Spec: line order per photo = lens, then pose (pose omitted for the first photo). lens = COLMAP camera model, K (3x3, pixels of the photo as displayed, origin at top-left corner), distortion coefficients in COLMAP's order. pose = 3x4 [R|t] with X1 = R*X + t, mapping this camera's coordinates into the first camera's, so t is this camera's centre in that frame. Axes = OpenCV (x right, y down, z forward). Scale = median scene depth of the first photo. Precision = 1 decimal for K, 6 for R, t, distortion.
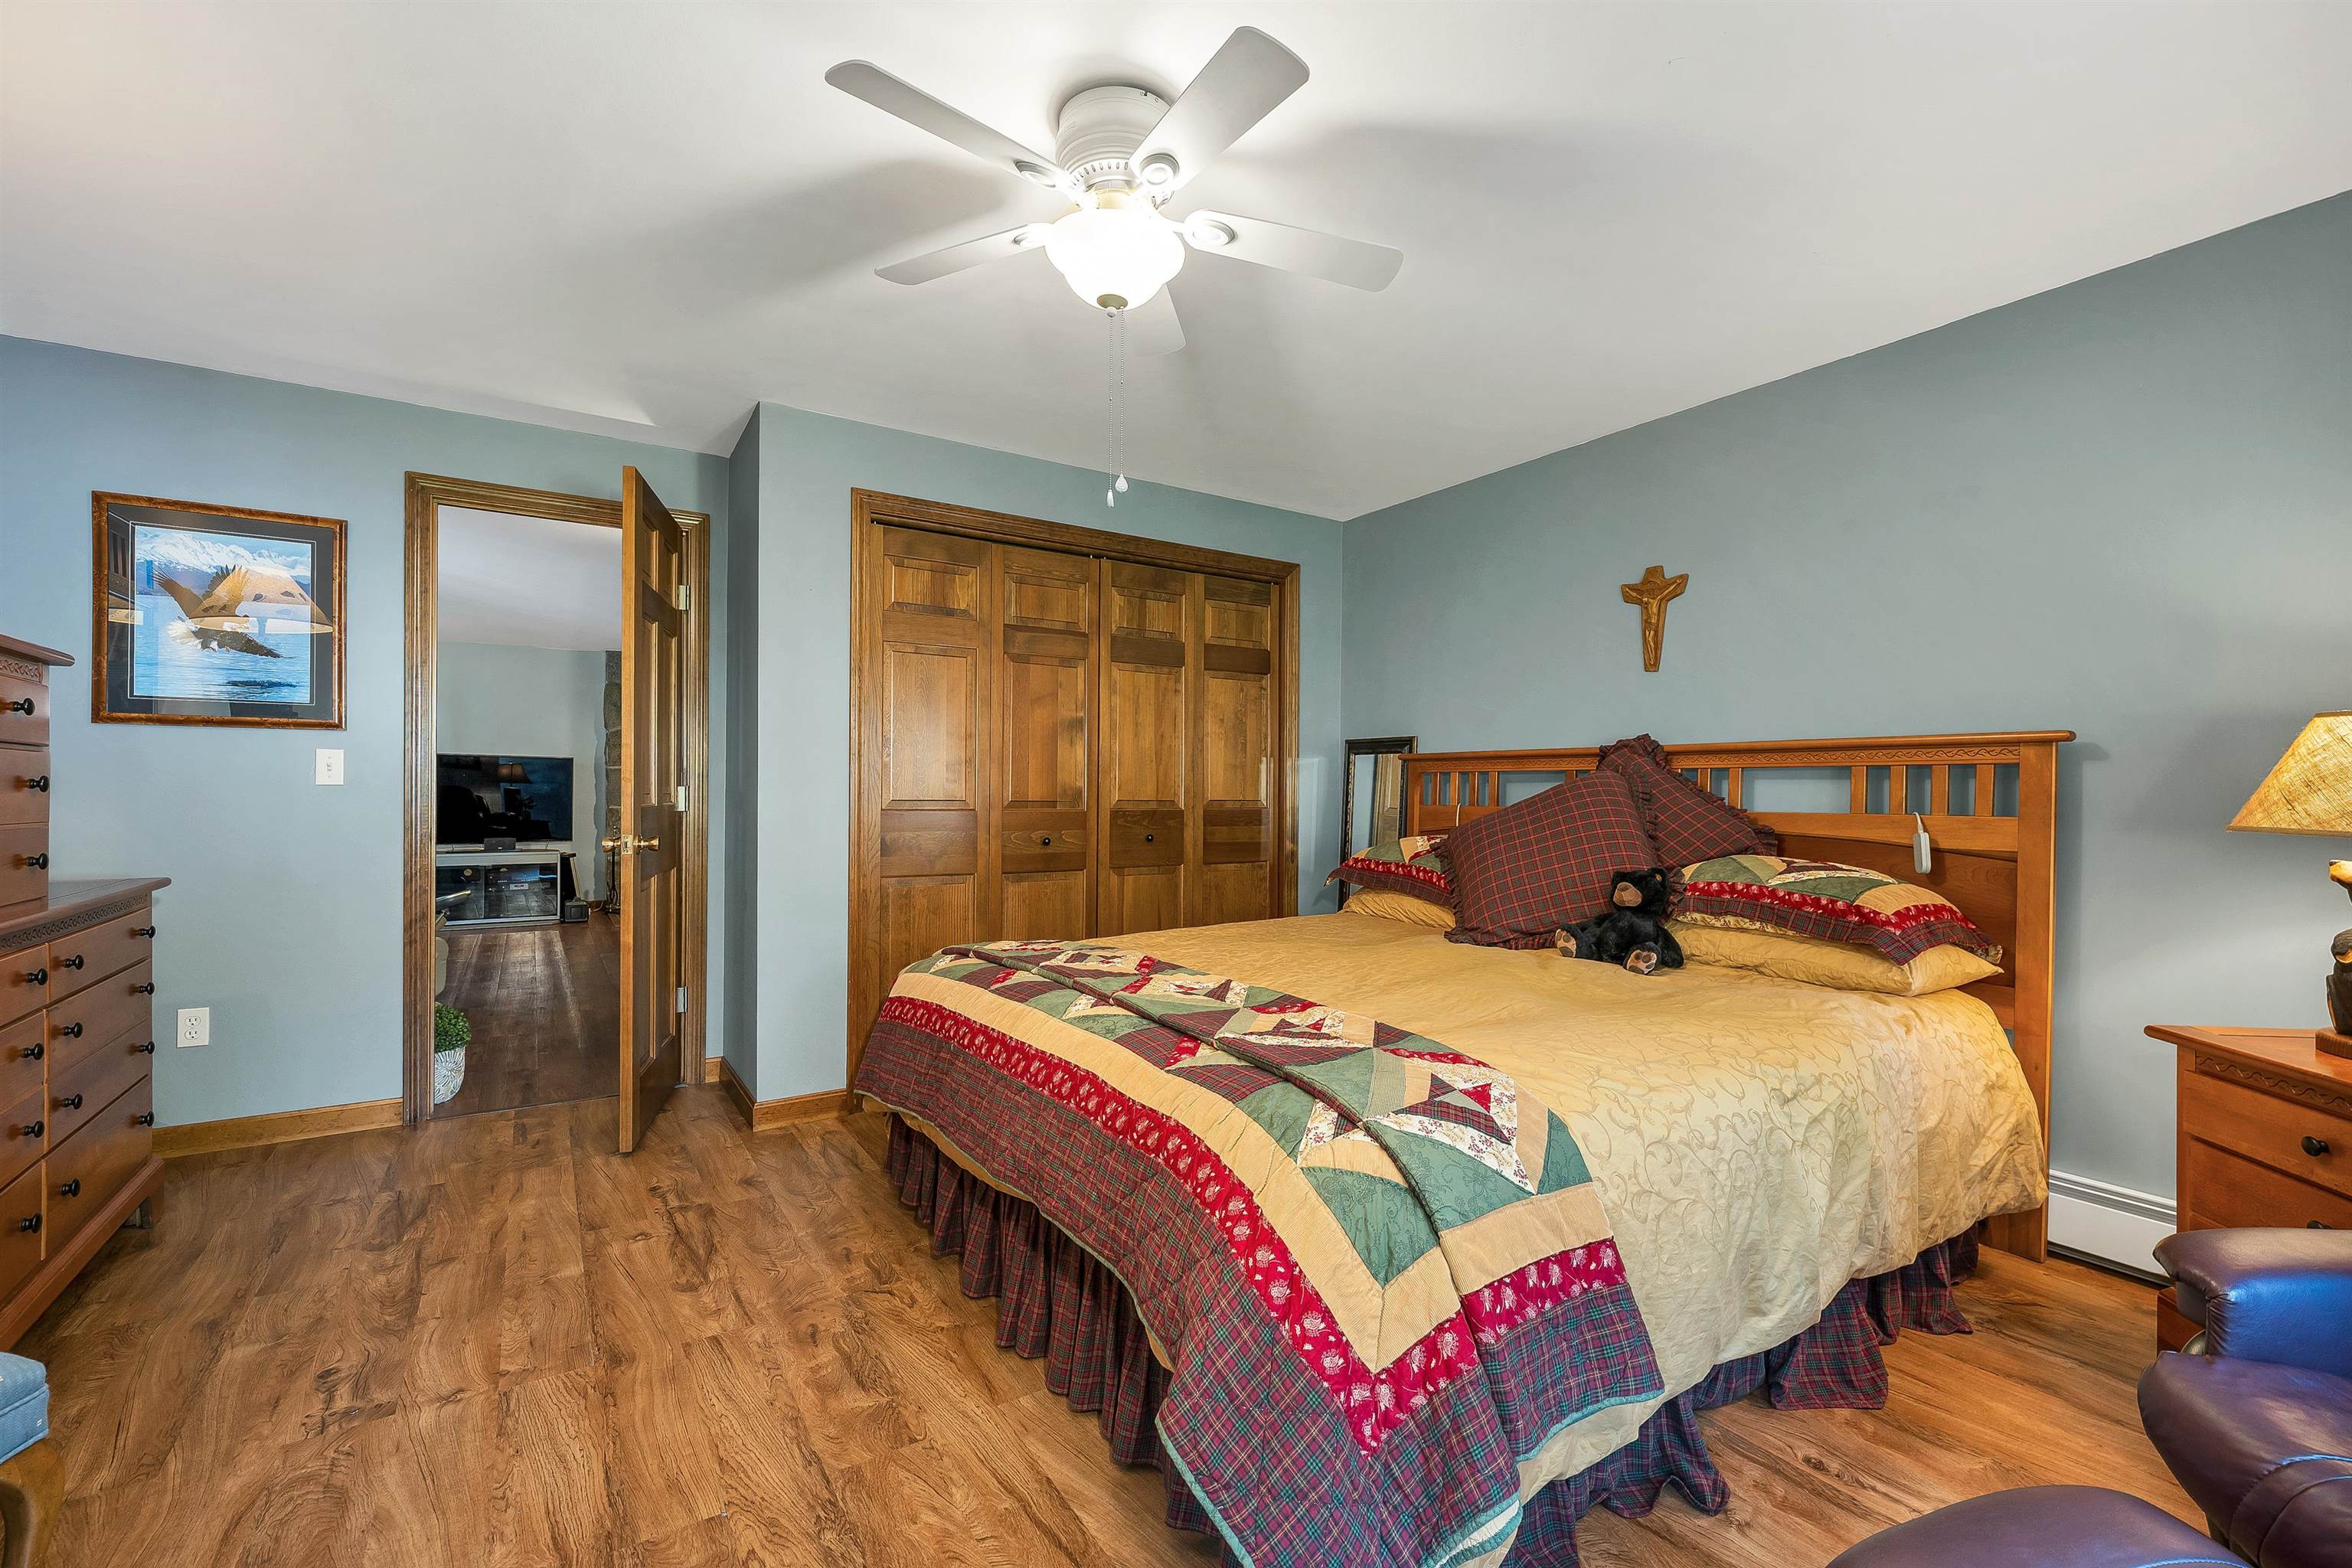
lens RADIAL K [[973.2, 0, 1165.0], [0, 973.2, 786.7], [0, 0, 1]] dist [0.001079, -0.000624]
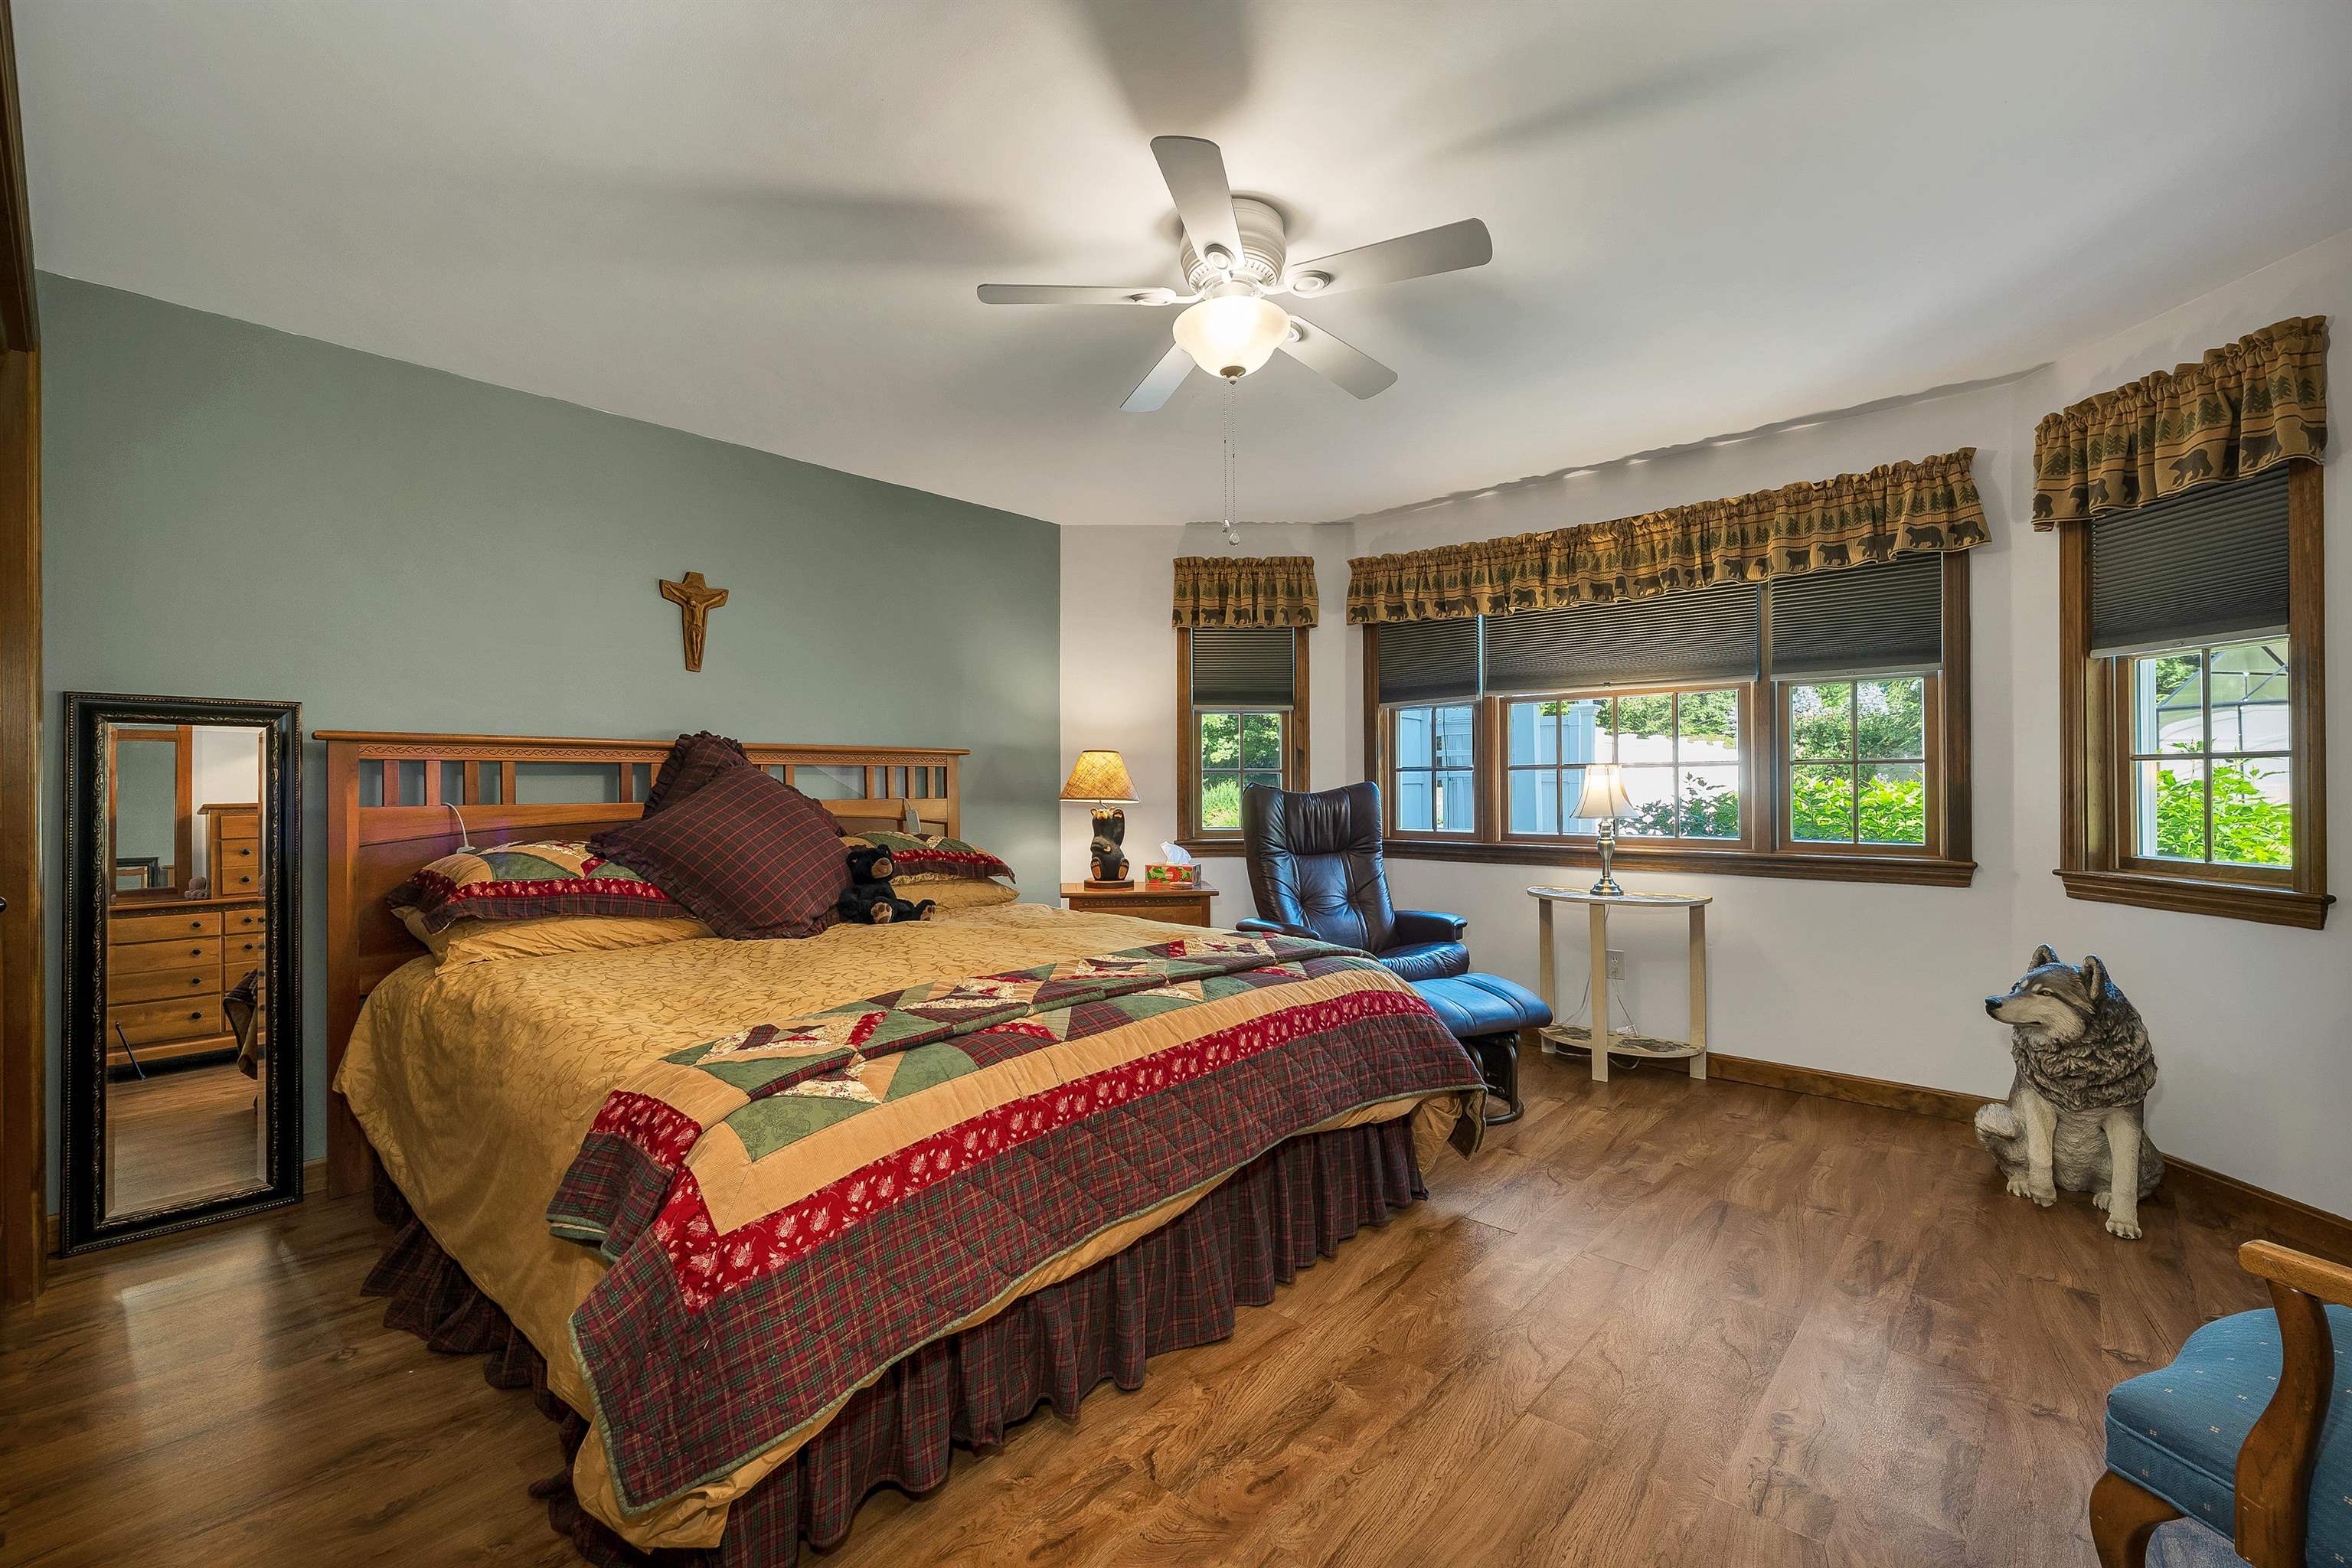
lens RADIAL K [[973.2, 0, 1166.2], [0, 973.2, 783.0], [0, 0, 1]] dist [0.001079, -0.000624]
pose [[-0.229002, 0.002284, 0.973423, -0.766706], [0.003364, 0.999993, -0.001555, 0.008359], [-0.973420, 0.002919, -0.229008, 0.878062]]
